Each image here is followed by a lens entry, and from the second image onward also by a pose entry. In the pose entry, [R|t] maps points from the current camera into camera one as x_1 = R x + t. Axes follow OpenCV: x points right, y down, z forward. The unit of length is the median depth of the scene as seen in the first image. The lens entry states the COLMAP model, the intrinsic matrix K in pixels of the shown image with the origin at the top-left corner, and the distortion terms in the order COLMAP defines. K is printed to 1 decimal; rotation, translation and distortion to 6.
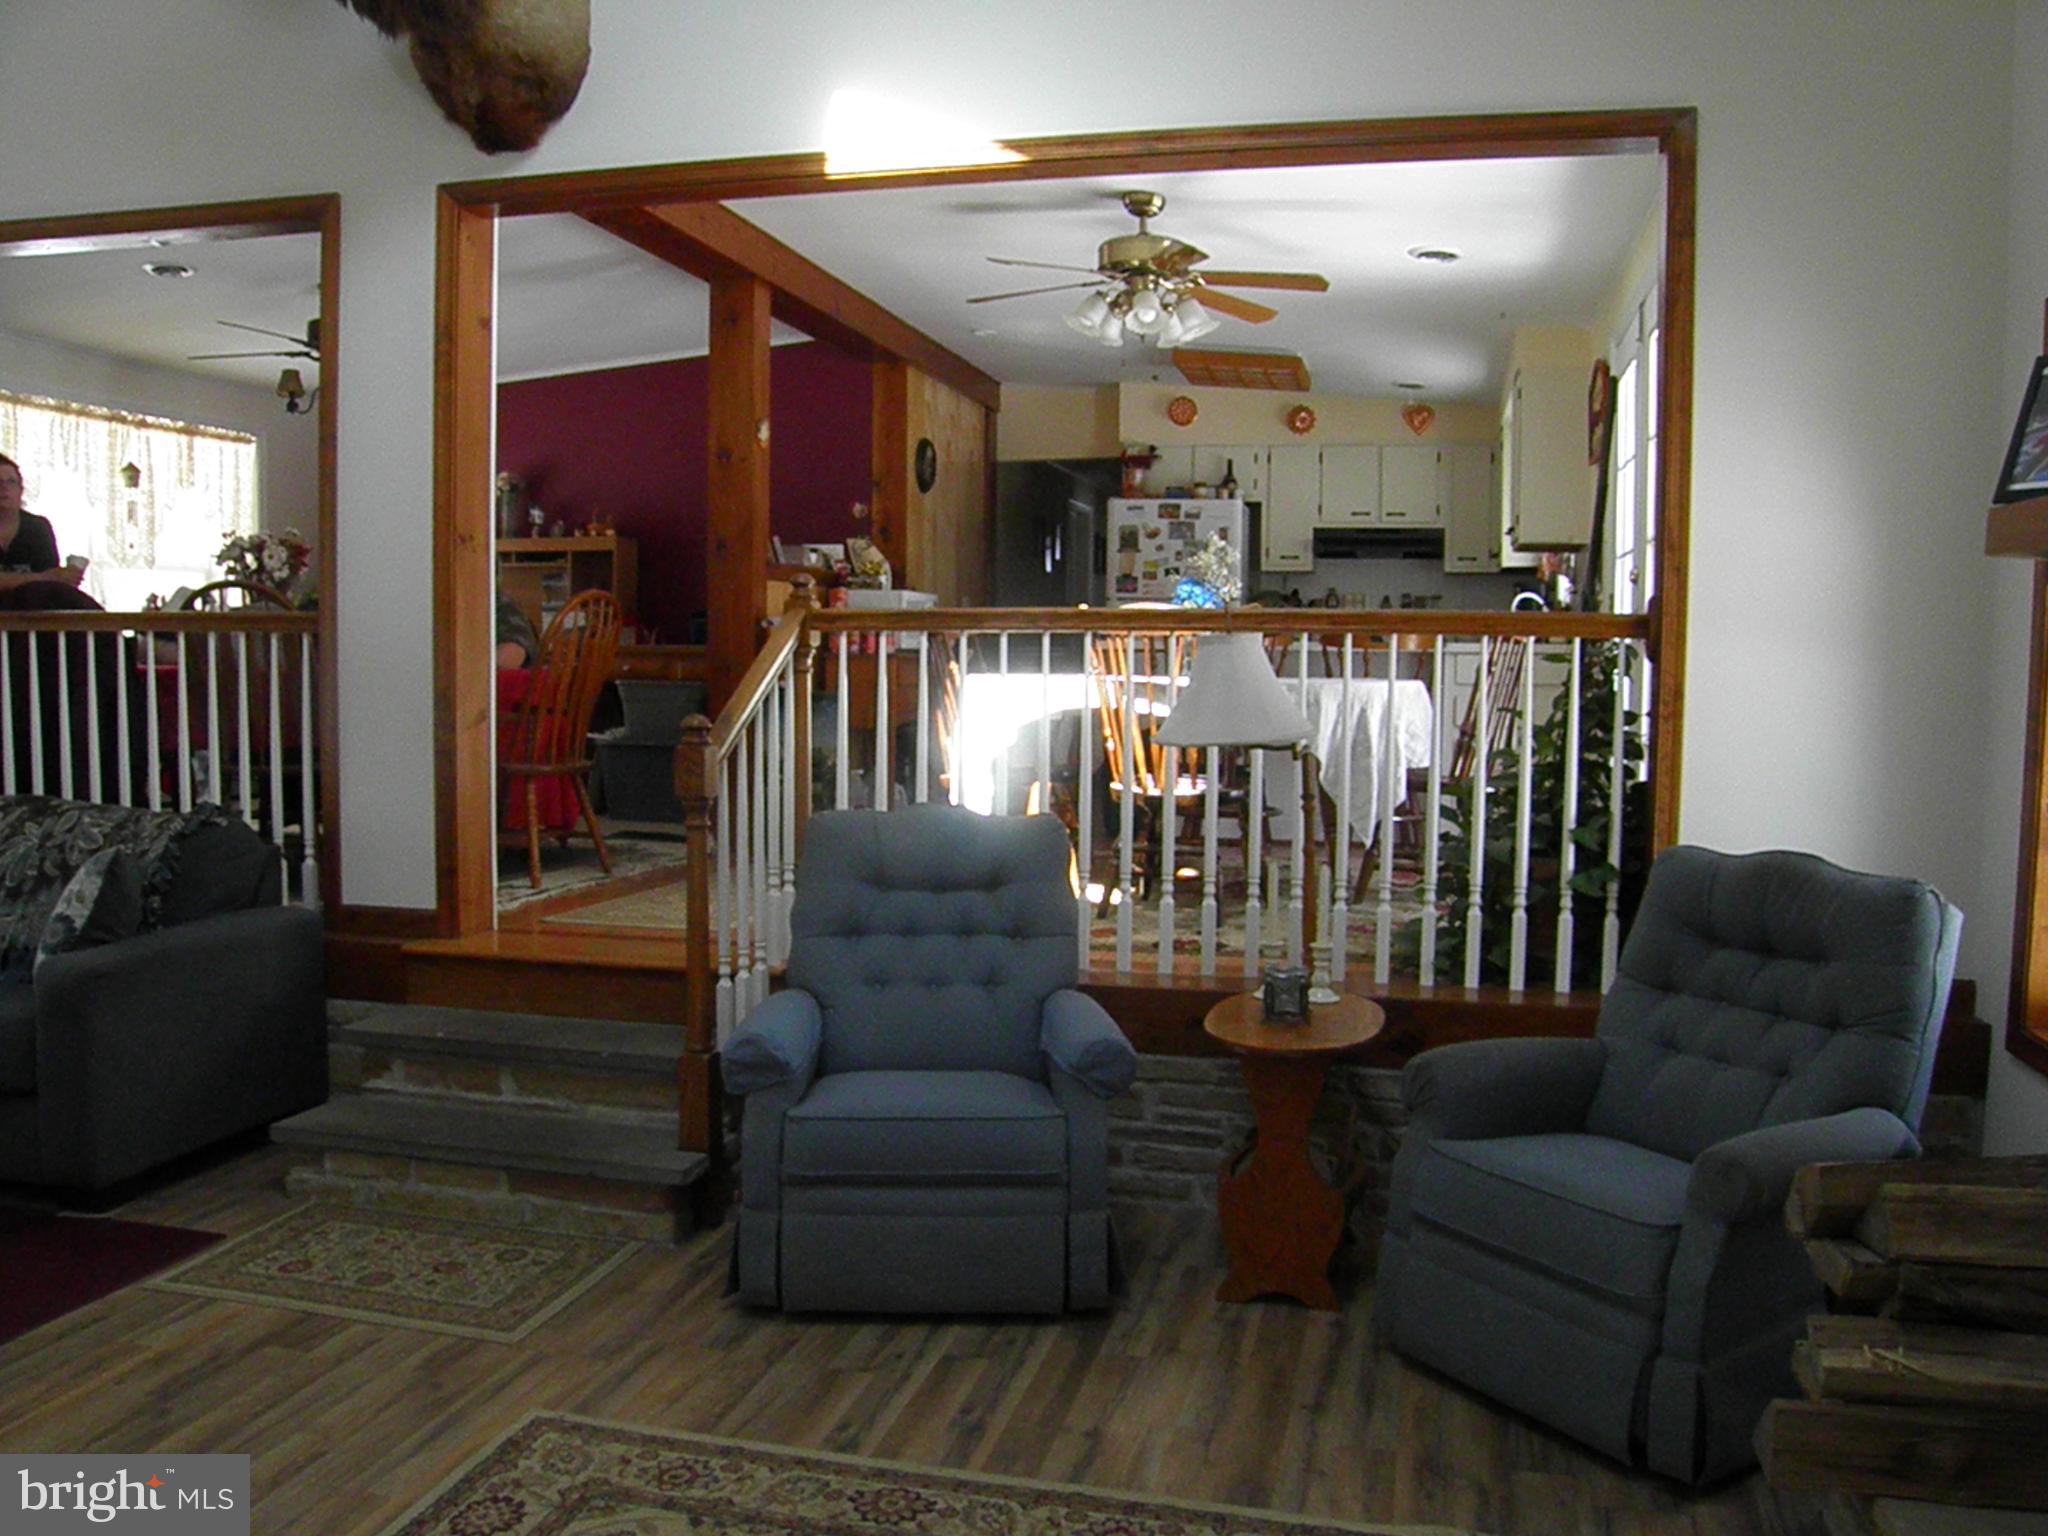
lens RADIAL K [[1696.6, 0, 1033.0], [0, 1696.6, 776.0], [0, 0, 1]] dist [-0.148091, 0.102635]
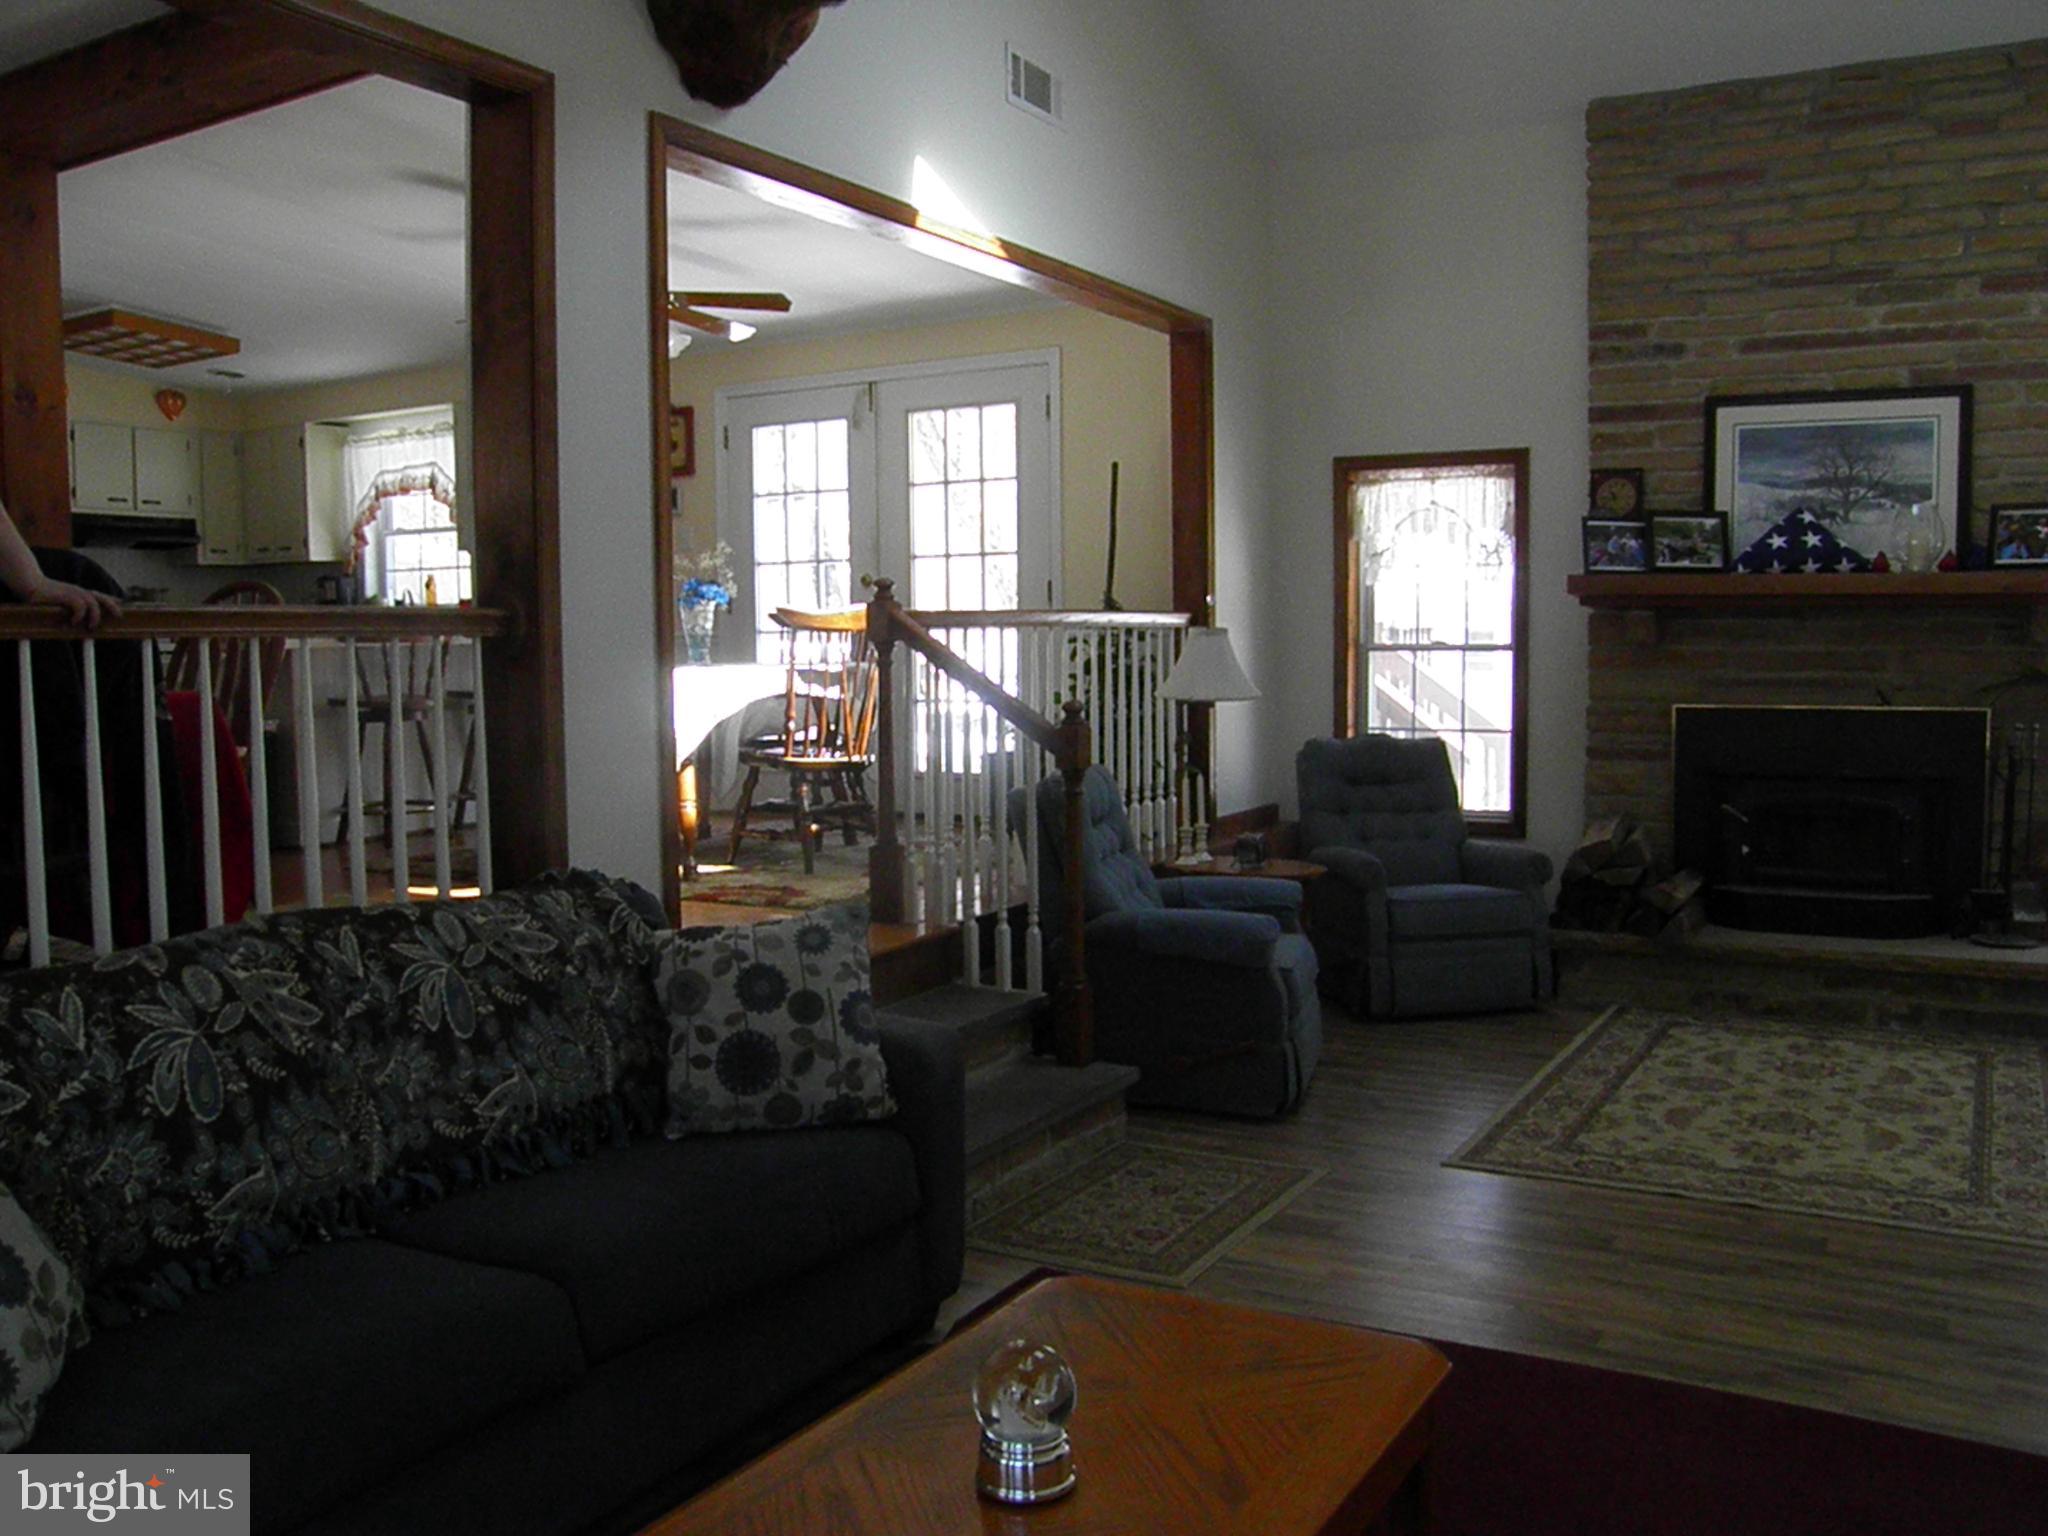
lens RADIAL K [[1696.6, 0, 1029.3], [0, 1696.6, 761.6], [0, 0, 1]] dist [-0.148091, 0.102635]
pose [[0.283479, -0.086464, 0.955073, -0.661430], [0.084185, 0.994326, 0.065030, -0.035551], [-0.955276, 0.061968, 0.289150, 0.333890]]
